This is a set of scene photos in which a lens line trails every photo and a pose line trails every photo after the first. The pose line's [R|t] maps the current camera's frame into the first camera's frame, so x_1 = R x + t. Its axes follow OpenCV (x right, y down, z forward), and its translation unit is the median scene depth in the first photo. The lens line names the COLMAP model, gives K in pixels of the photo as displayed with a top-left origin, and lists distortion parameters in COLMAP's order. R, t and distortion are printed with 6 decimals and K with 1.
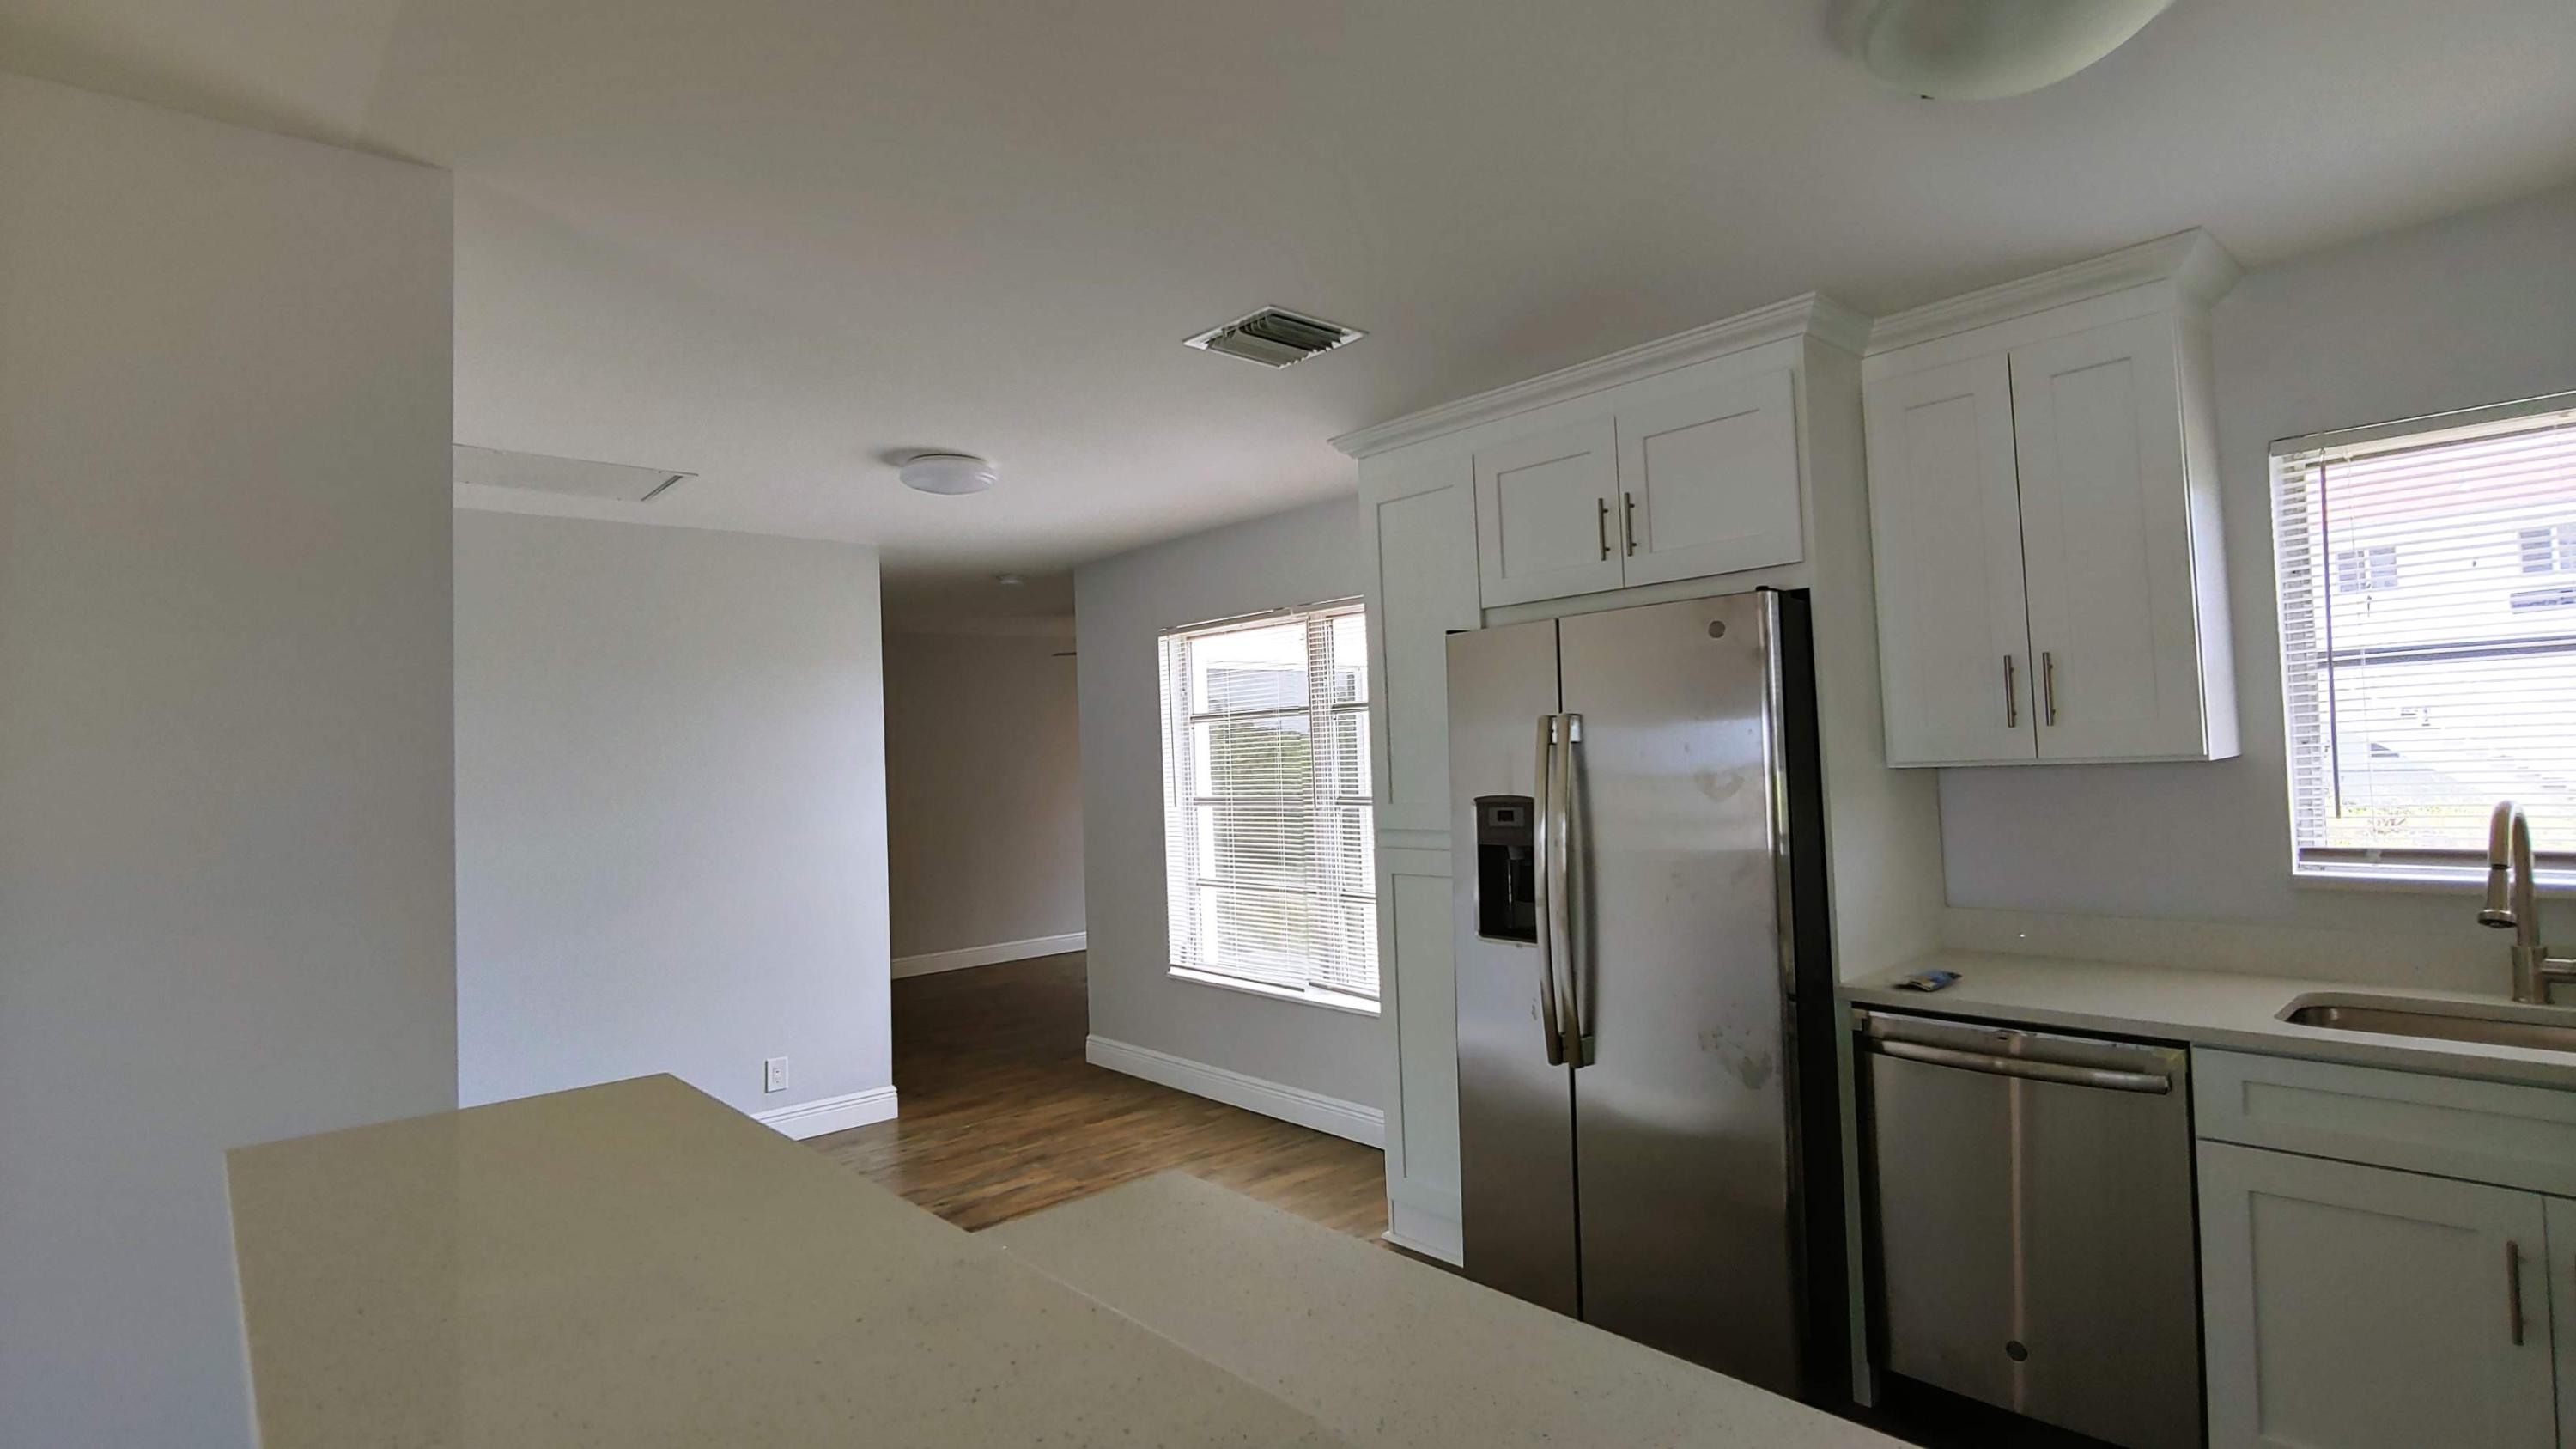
lens RADIAL K [[1260.4, 0, 1278.6], [0, 1260.4, 694.7], [0, 0, 1]] dist [0.000125, -0.000148]
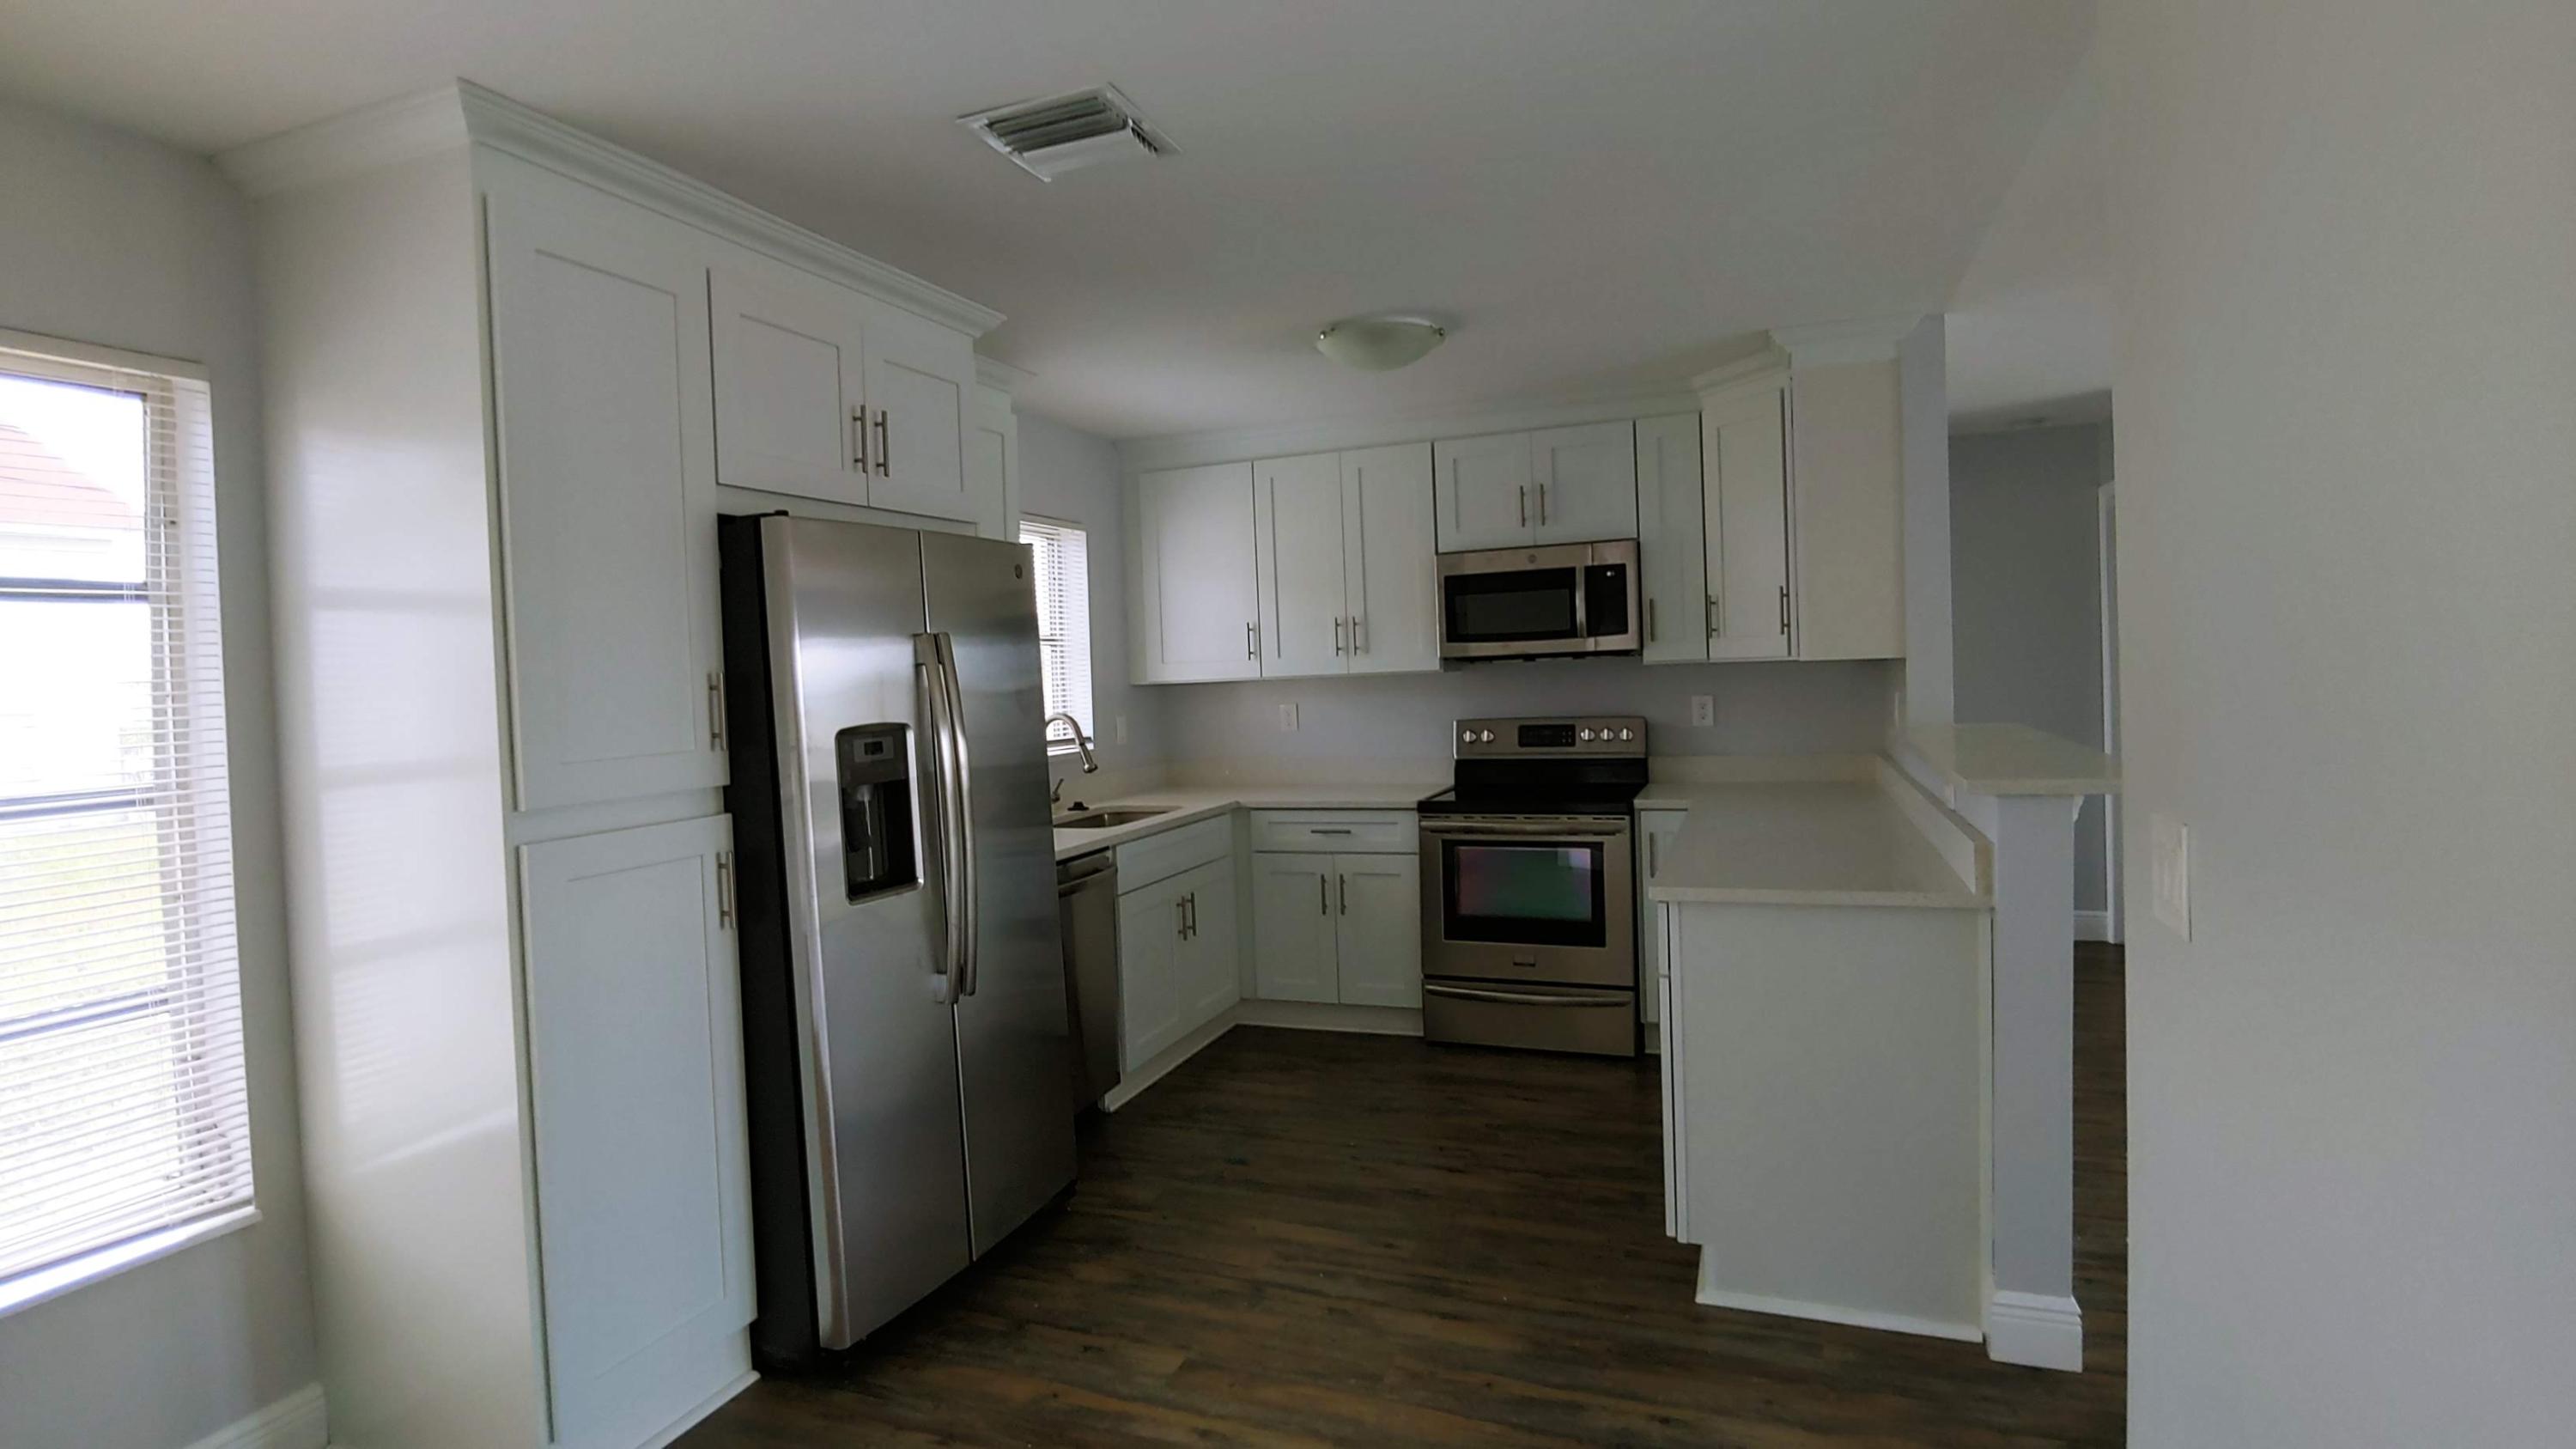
lens RADIAL K [[1260.4, 0, 1278.6], [0, 1260.4, 694.7], [0, 0, 1]] dist [0.000125, -0.000148]
pose [[-0.452752, 0.039283, 0.890770, -0.796318], [0.015016, 0.999223, -0.036434, 0.108982], [-0.891510, -0.003120, -0.452991, 1.303708]]
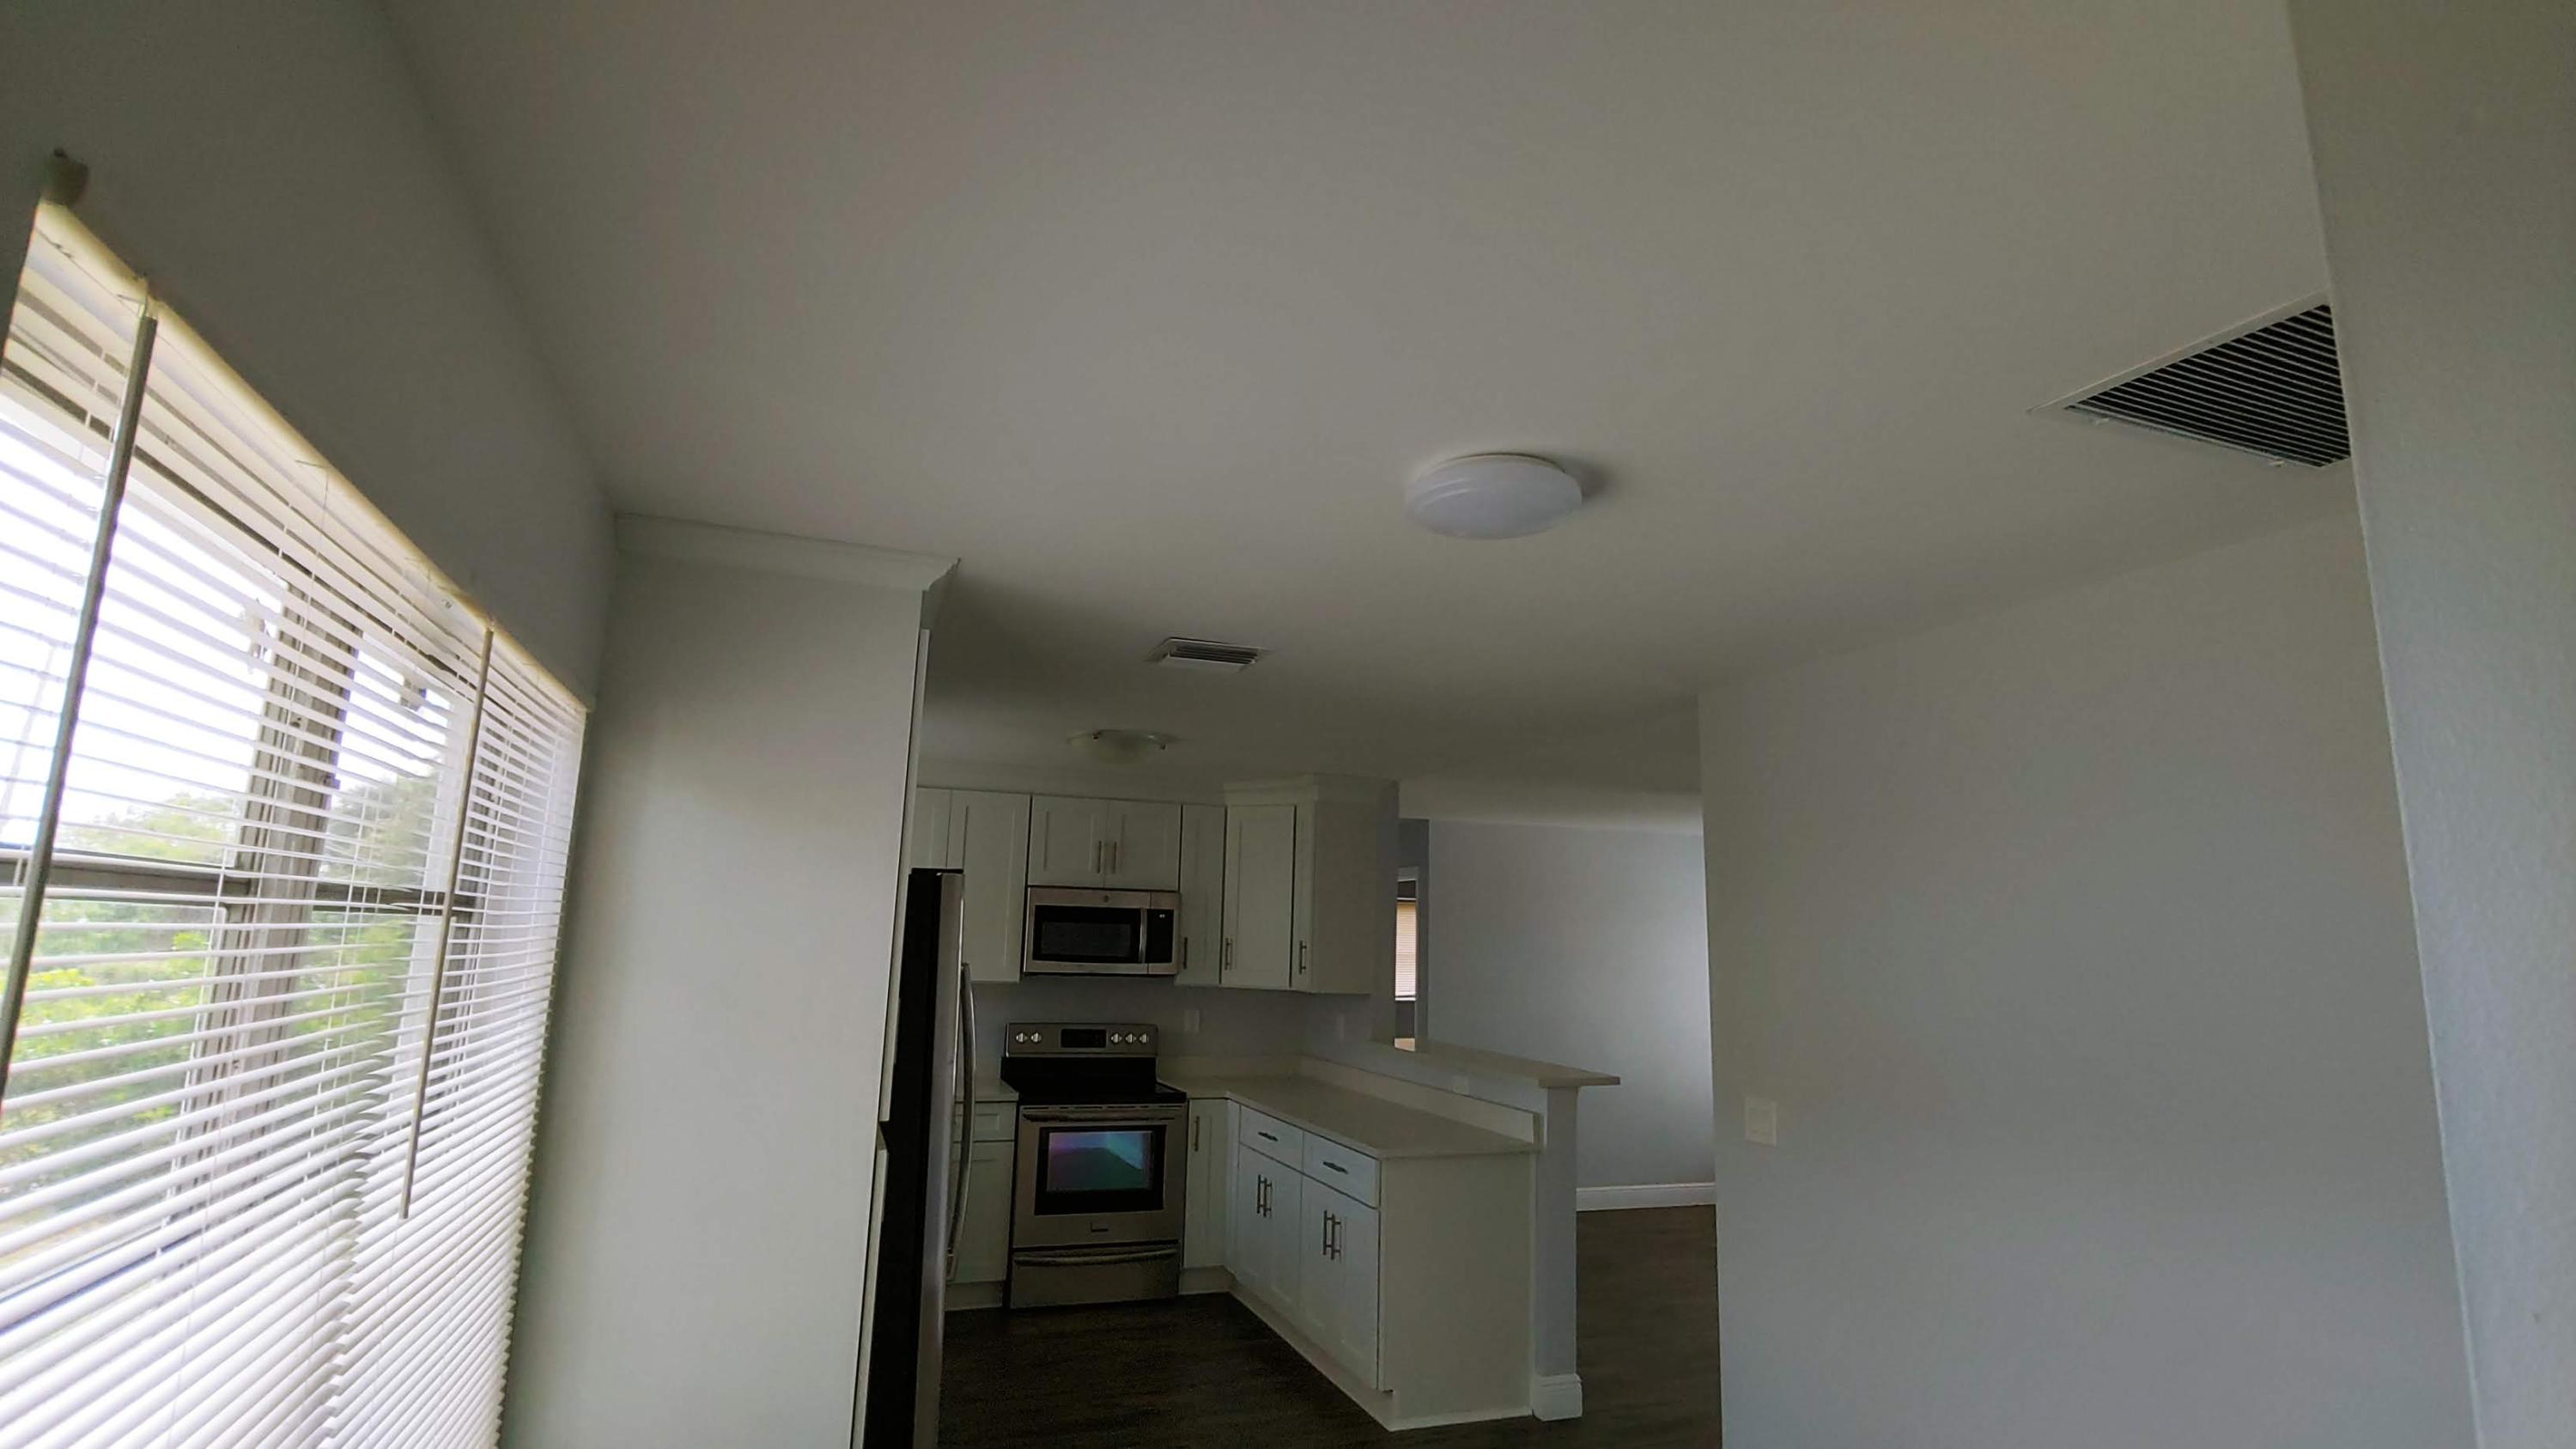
lens RADIAL K [[1242.9, 0, 1282.6], [0, 1242.9, 706.9], [0, 0, 1]] dist [-0.010782, -0.000360]
pose [[-0.932350, 0.079932, 0.352612, -0.523776], [-0.007890, 0.970526, -0.240867, 0.064784], [-0.361472, -0.227354, -0.904239, 2.160429]]
